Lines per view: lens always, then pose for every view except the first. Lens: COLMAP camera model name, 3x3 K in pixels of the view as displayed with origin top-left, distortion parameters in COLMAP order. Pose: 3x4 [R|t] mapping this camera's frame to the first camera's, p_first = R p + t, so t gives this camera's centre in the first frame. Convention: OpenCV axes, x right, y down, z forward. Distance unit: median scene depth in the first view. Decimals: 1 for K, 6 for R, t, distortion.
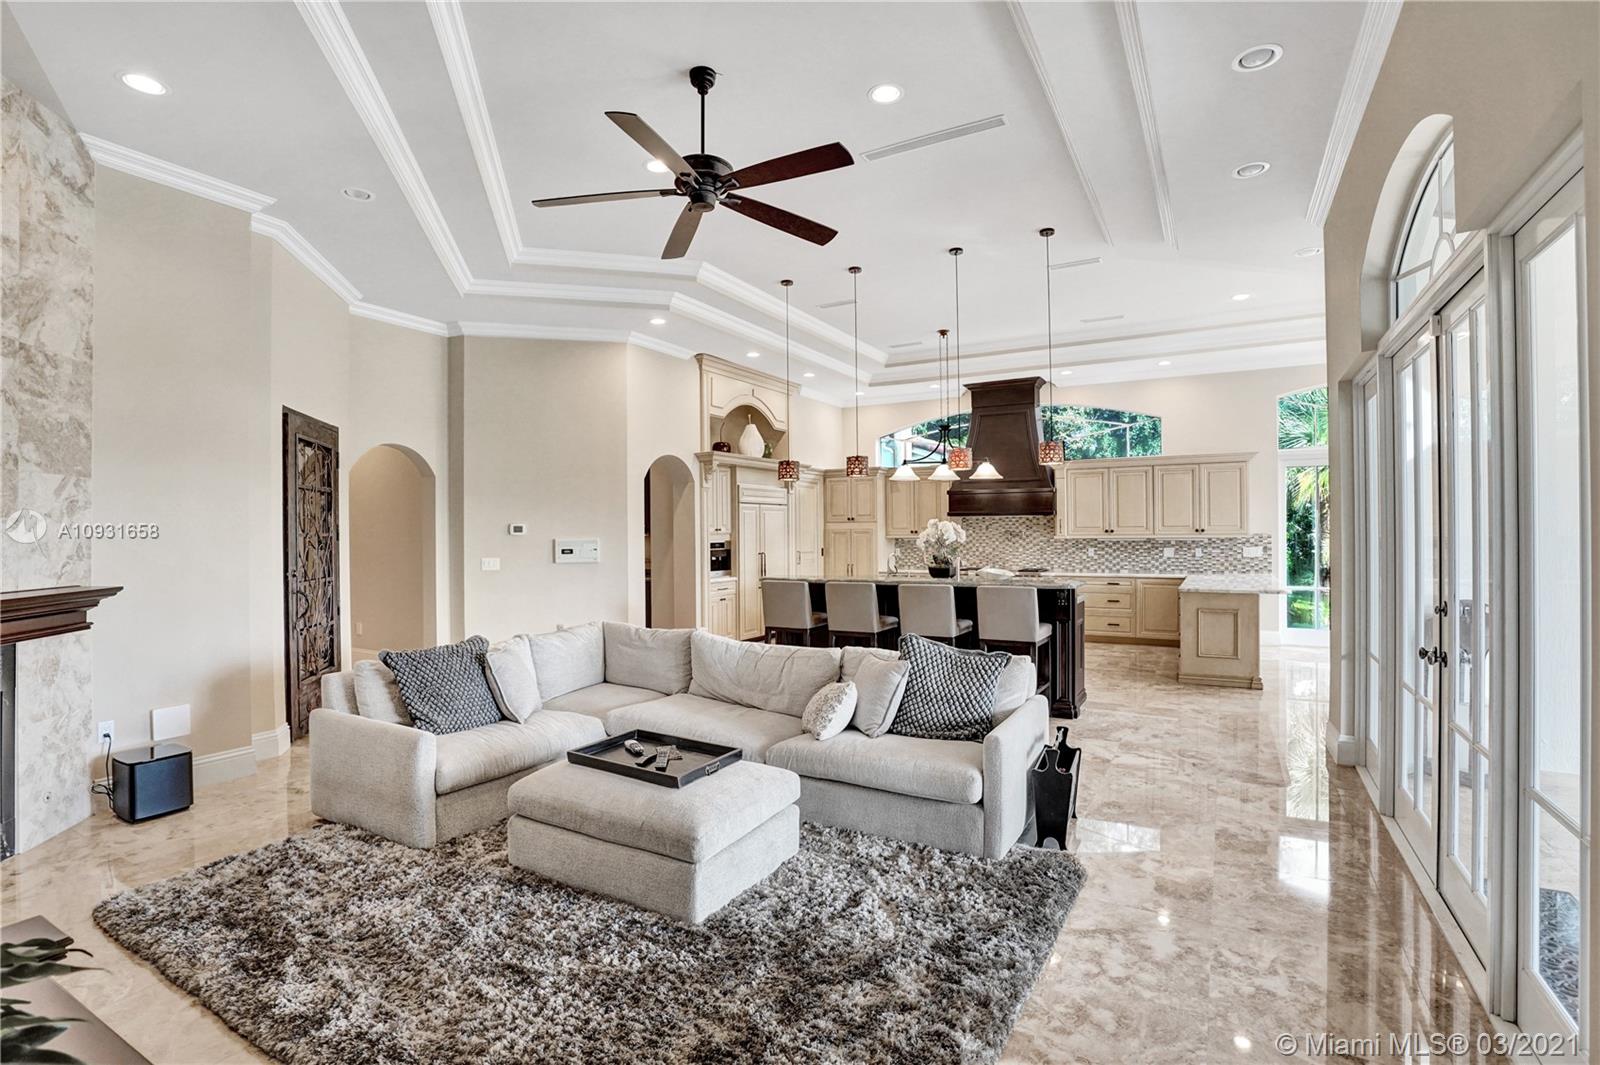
lens RADIAL K [[753.9, 0, 804.7], [0, 753.9, 529.2], [0, 0, 1]] dist [-0.081663, 0.041127]
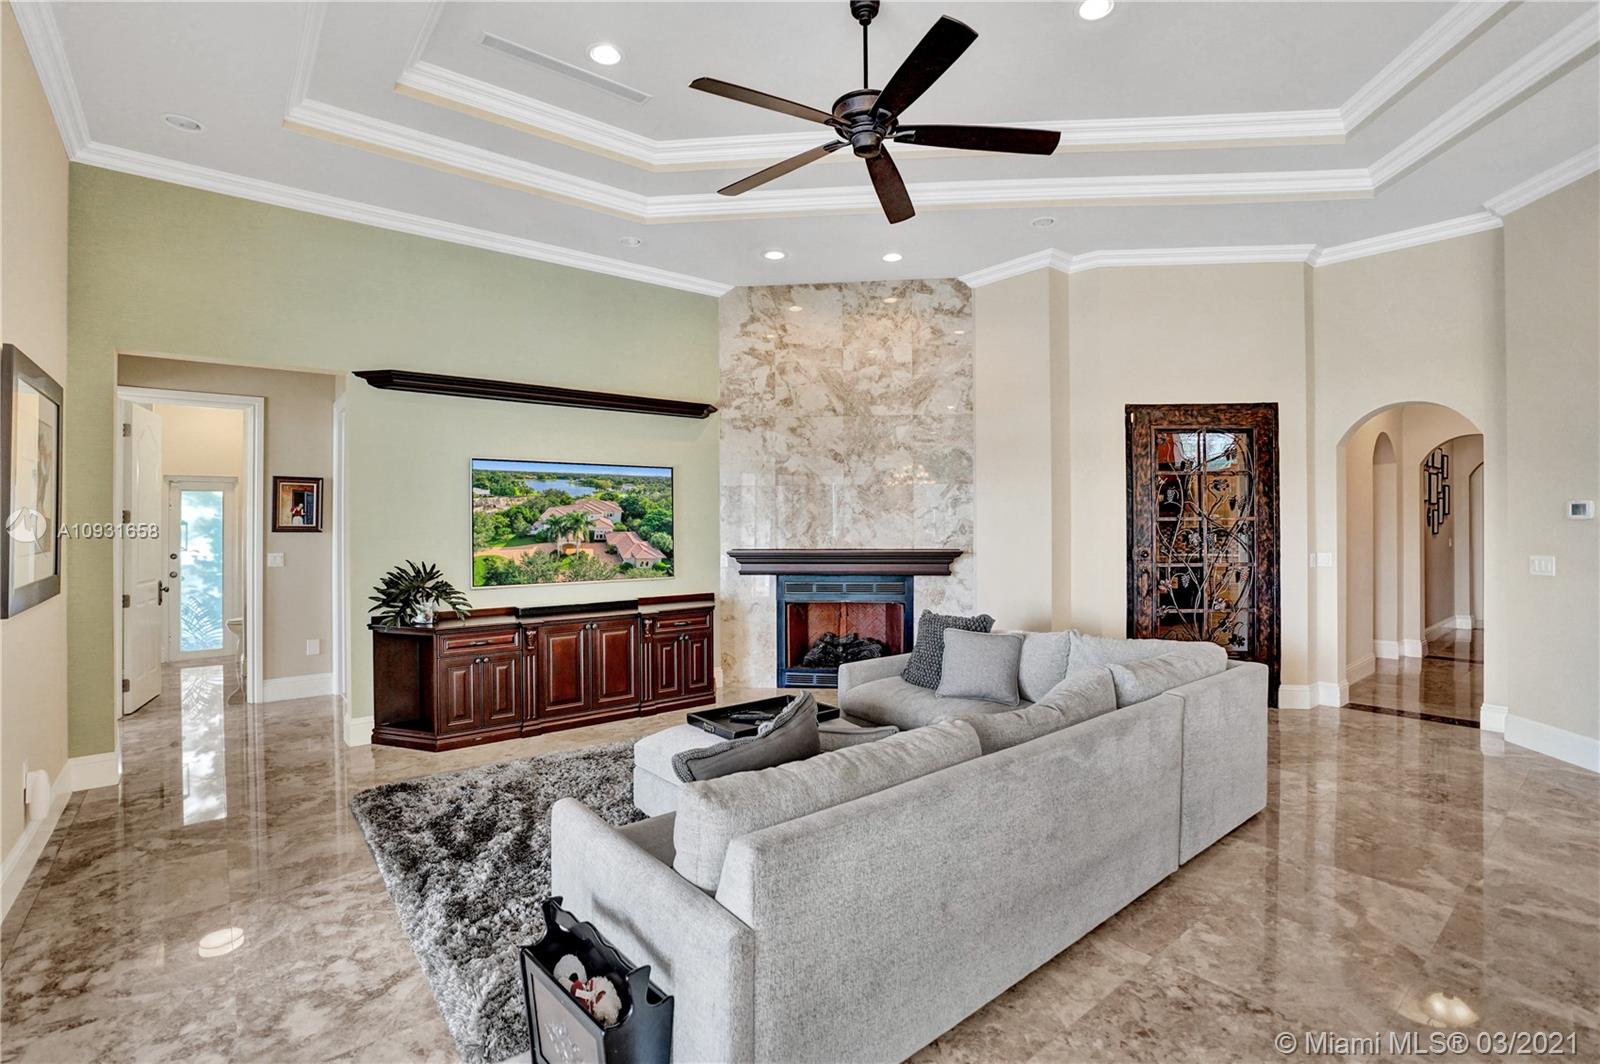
lens RADIAL K [[753.9, 0, 804.7], [0, 753.9, 528.7], [0, 0, 1]] dist [-0.081663, 0.041127]
pose [[-0.362068, 0.020297, -0.931931, 0.716200], [0.010368, 0.999789, 0.017746, -0.004214], [0.932094, -0.003237, -0.362202, 1.261113]]
